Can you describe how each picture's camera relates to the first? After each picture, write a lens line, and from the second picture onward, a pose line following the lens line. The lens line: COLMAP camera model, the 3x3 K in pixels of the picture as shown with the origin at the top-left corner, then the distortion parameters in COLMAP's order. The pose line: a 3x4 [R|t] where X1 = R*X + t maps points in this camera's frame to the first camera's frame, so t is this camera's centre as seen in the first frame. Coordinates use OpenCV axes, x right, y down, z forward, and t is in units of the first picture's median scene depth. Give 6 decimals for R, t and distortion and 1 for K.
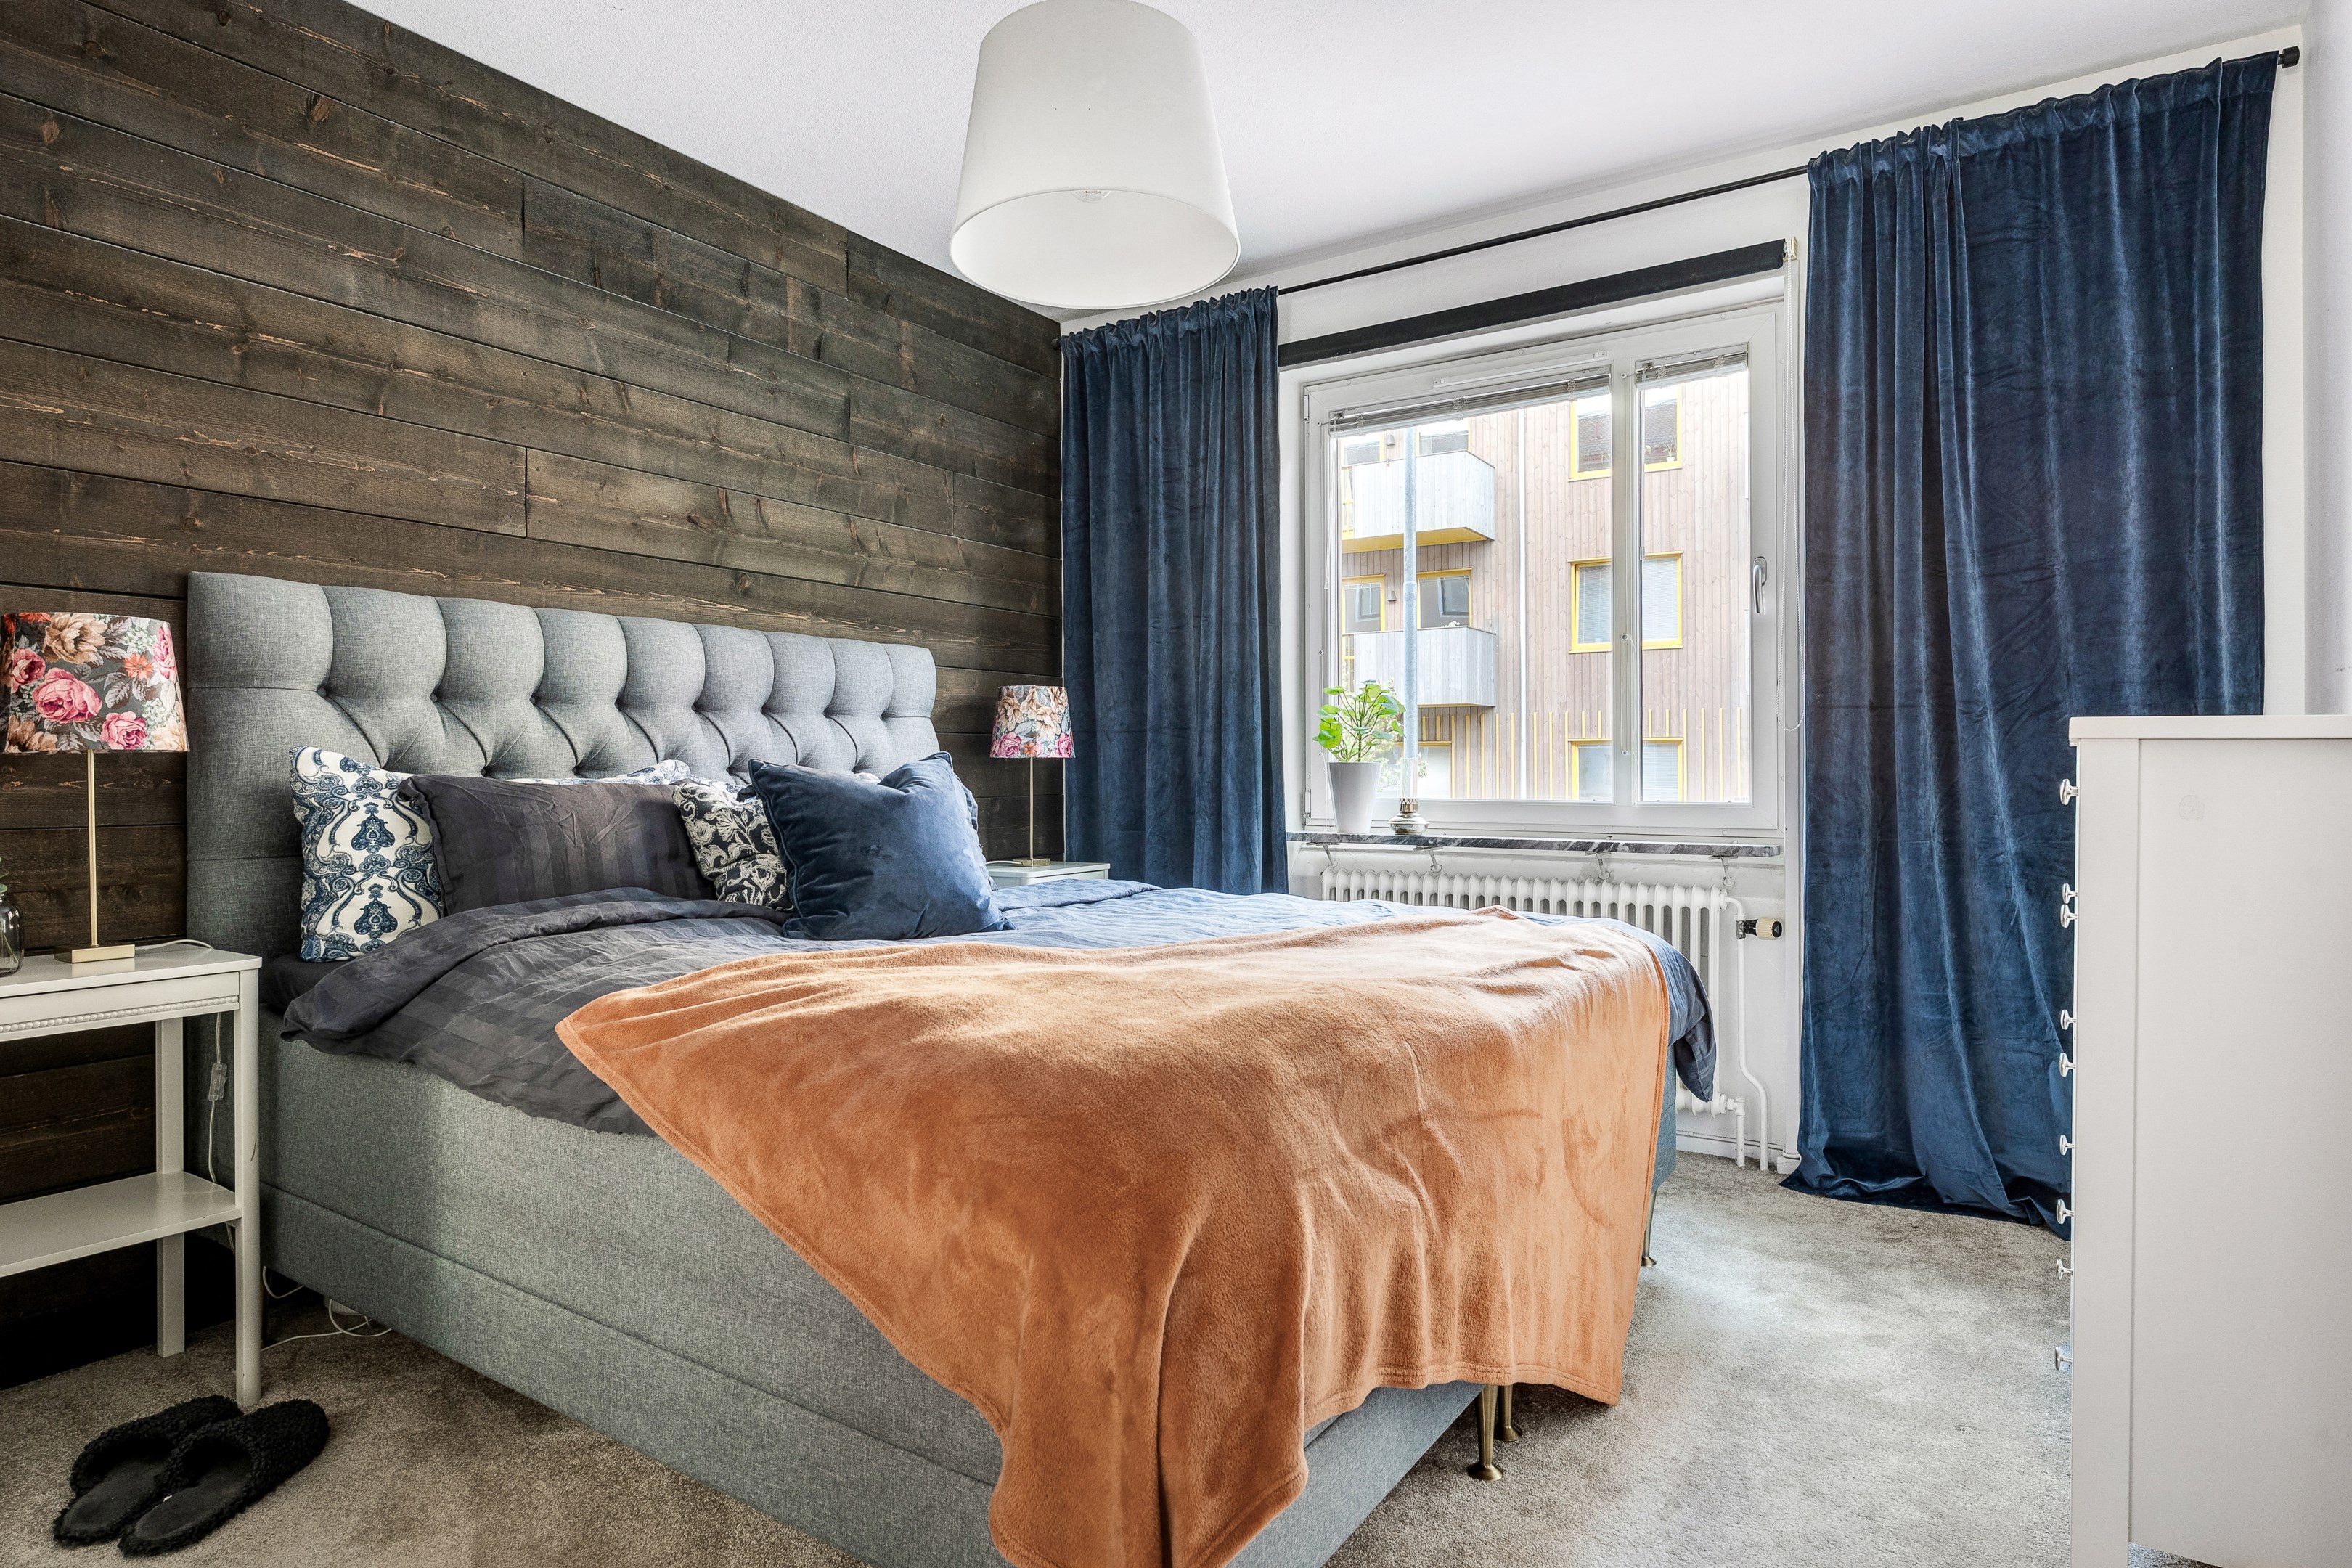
lens RADIAL K [[1285.0, 0, 1181.2], [0, 1285.0, 763.8], [0, 0, 1]] dist [-0.001628, 0.000256]
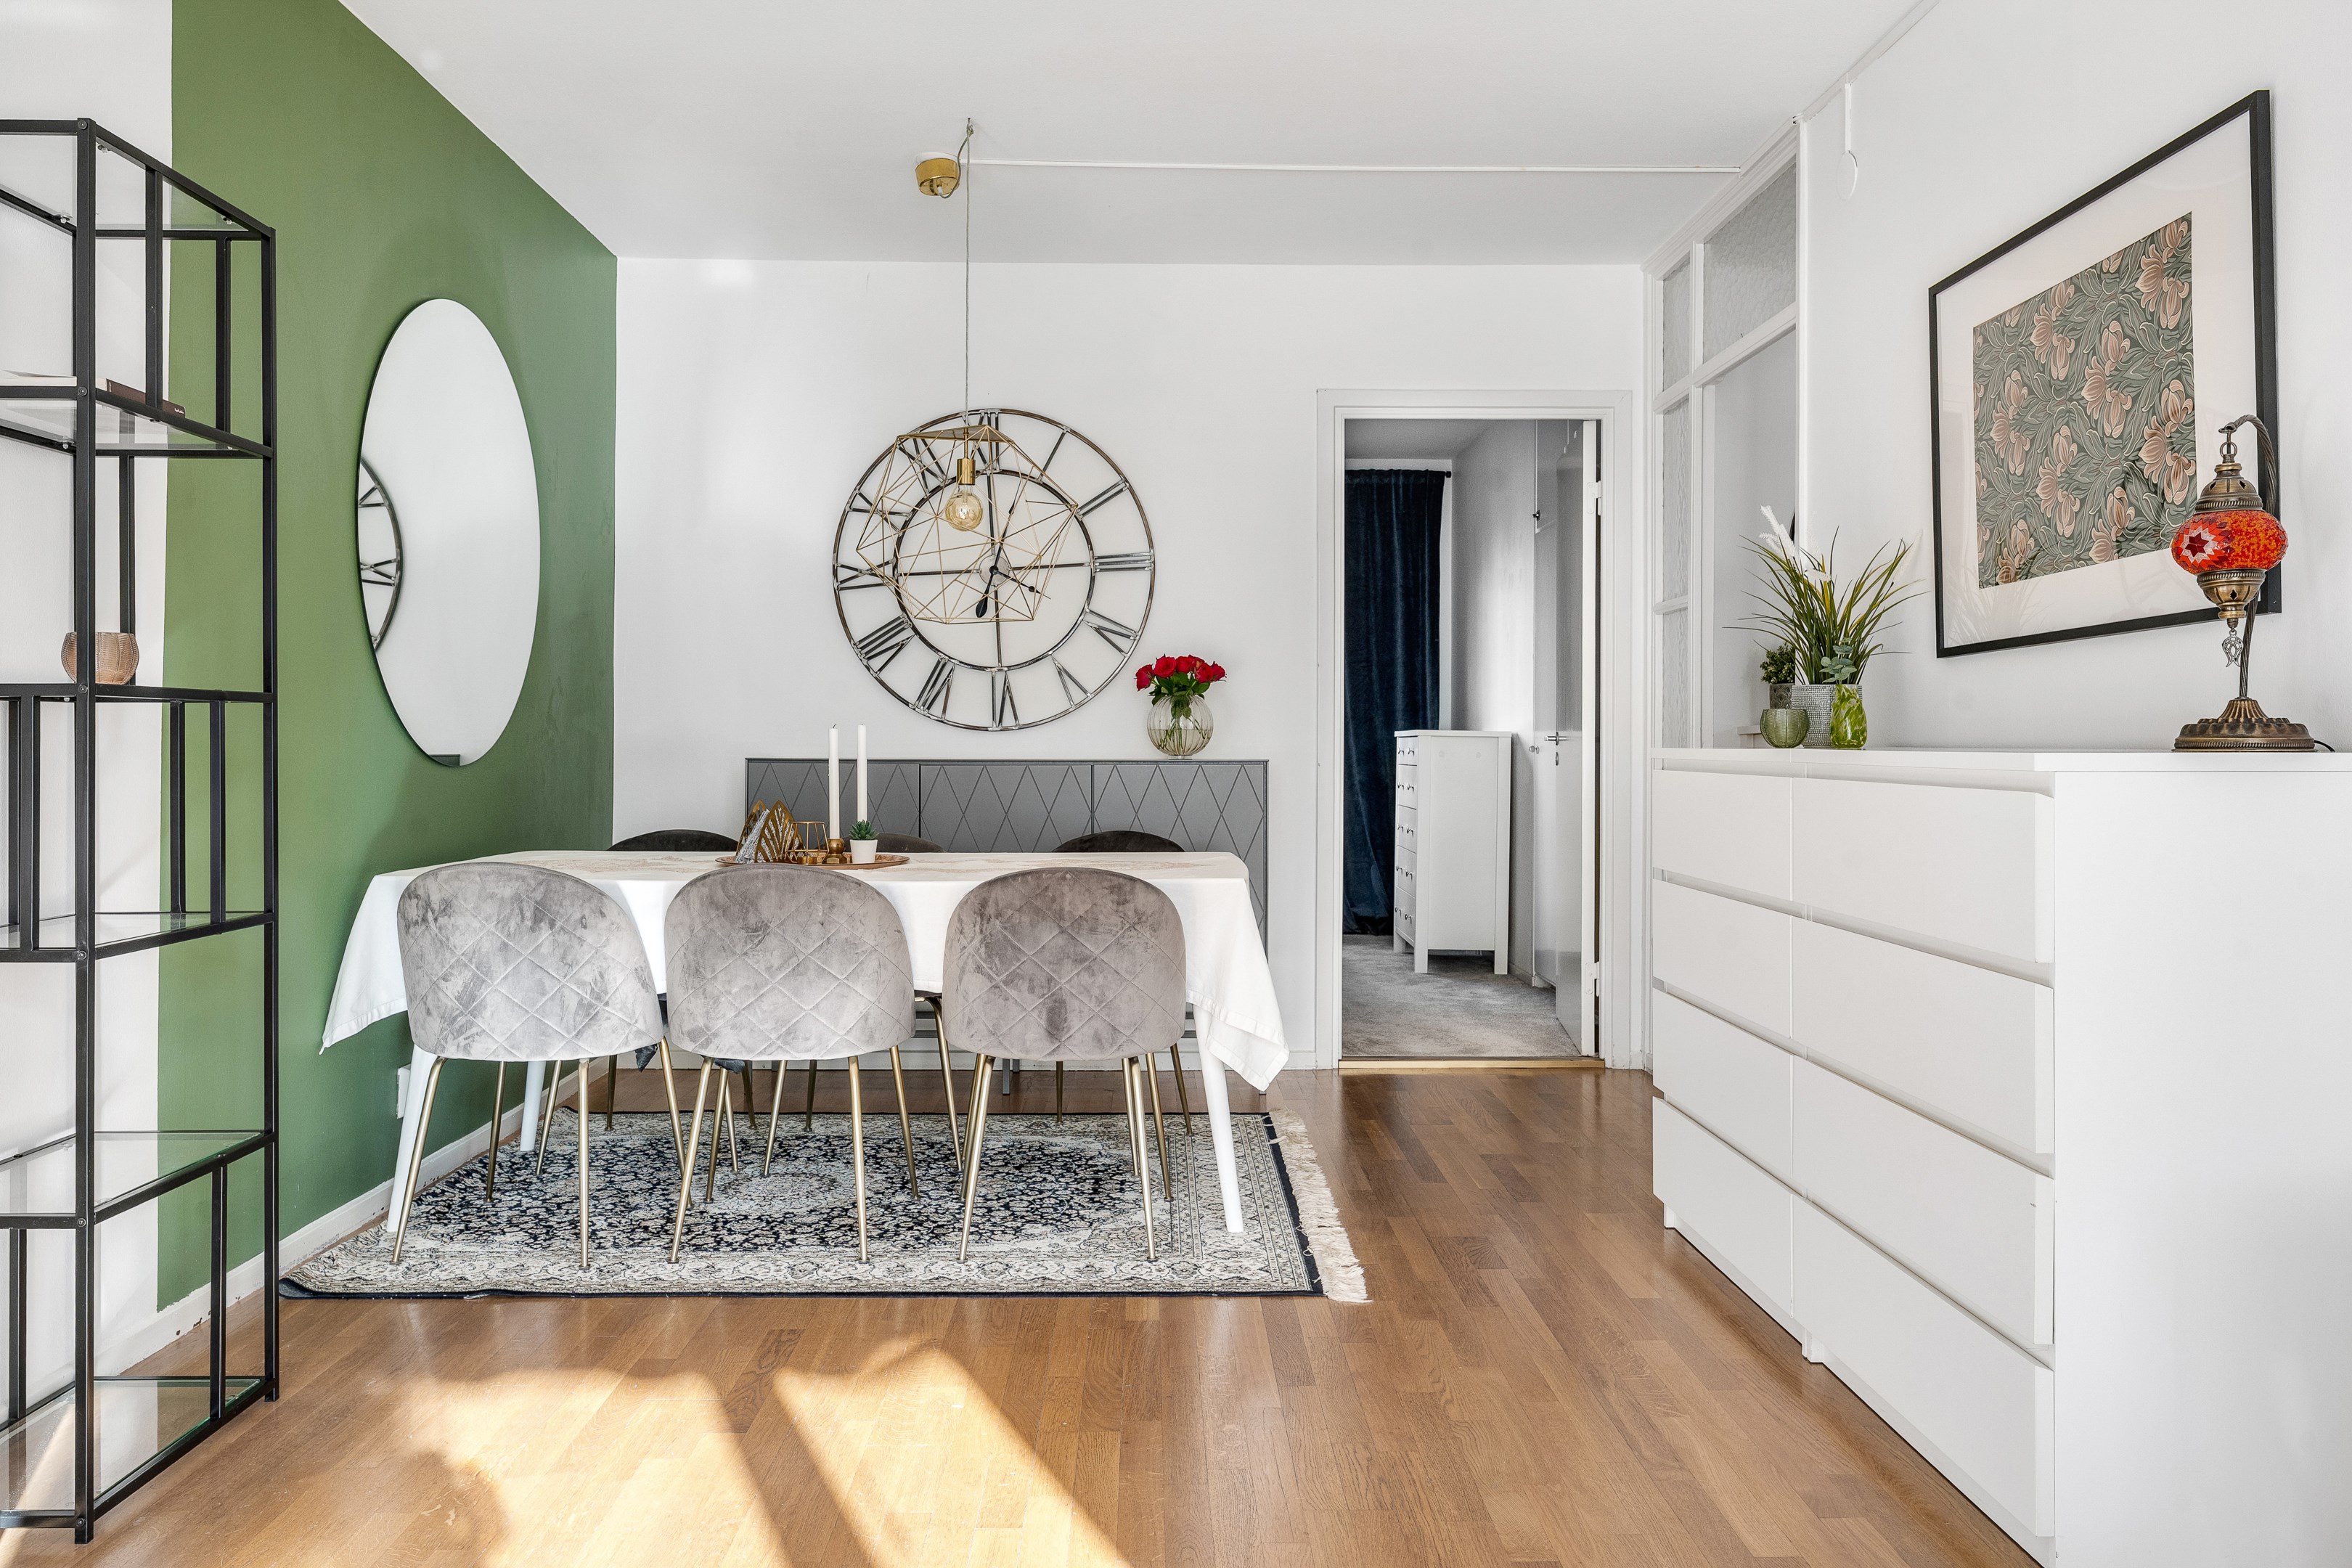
lens RADIAL K [[1735.8, 0, 1192.6], [0, 1735.8, 719.5], [0, 0, 1]] dist [0.003404, -0.005994]
pose [[0.850259, 0.009959, 0.526270, -1.311465], [-0.007122, 0.999947, -0.007417, -0.017084], [-0.526316, 0.002558, 0.850285, -1.580966]]
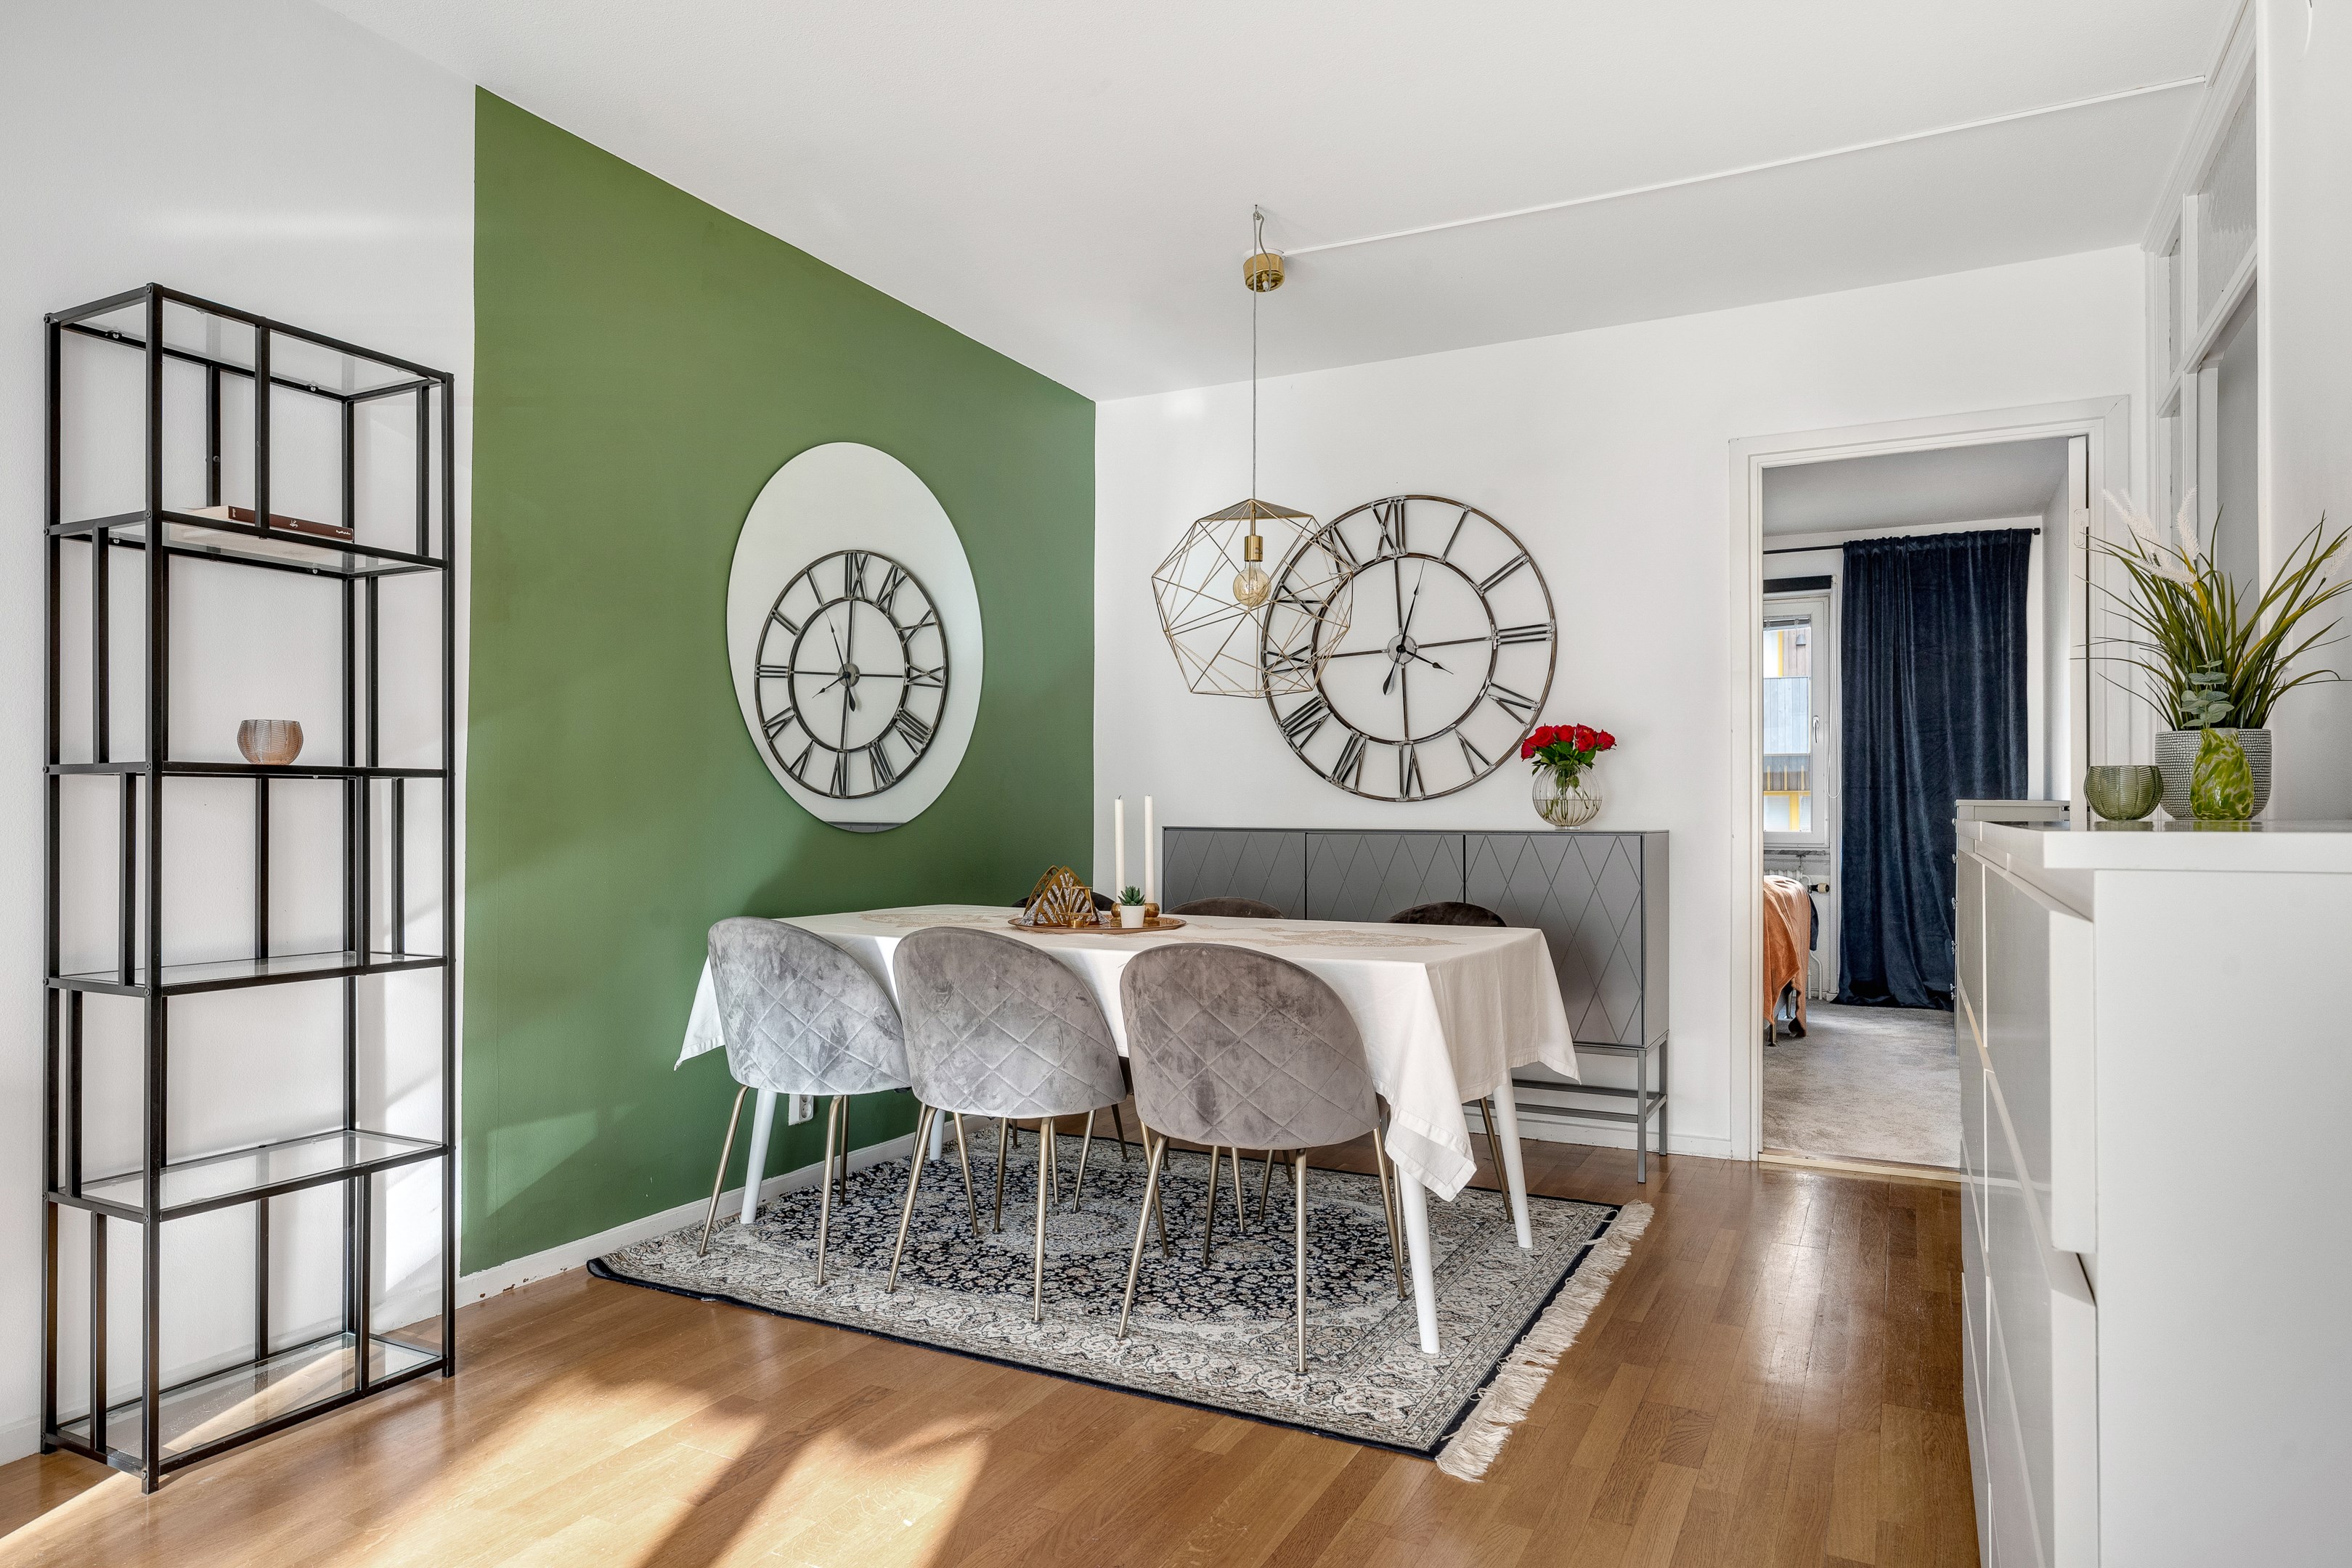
lens RADIAL K [[1401.7, 0, 1168.8], [0, 1401.7, 791.7], [0, 0, 1]] dist [-0.003373, 0.001757]
pose [[0.997751, 0.004571, 0.066872, -0.907415], [-0.004112, 0.999967, -0.006999, -0.016414], [-0.066902, 0.006709, 0.997737, -1.452913]]
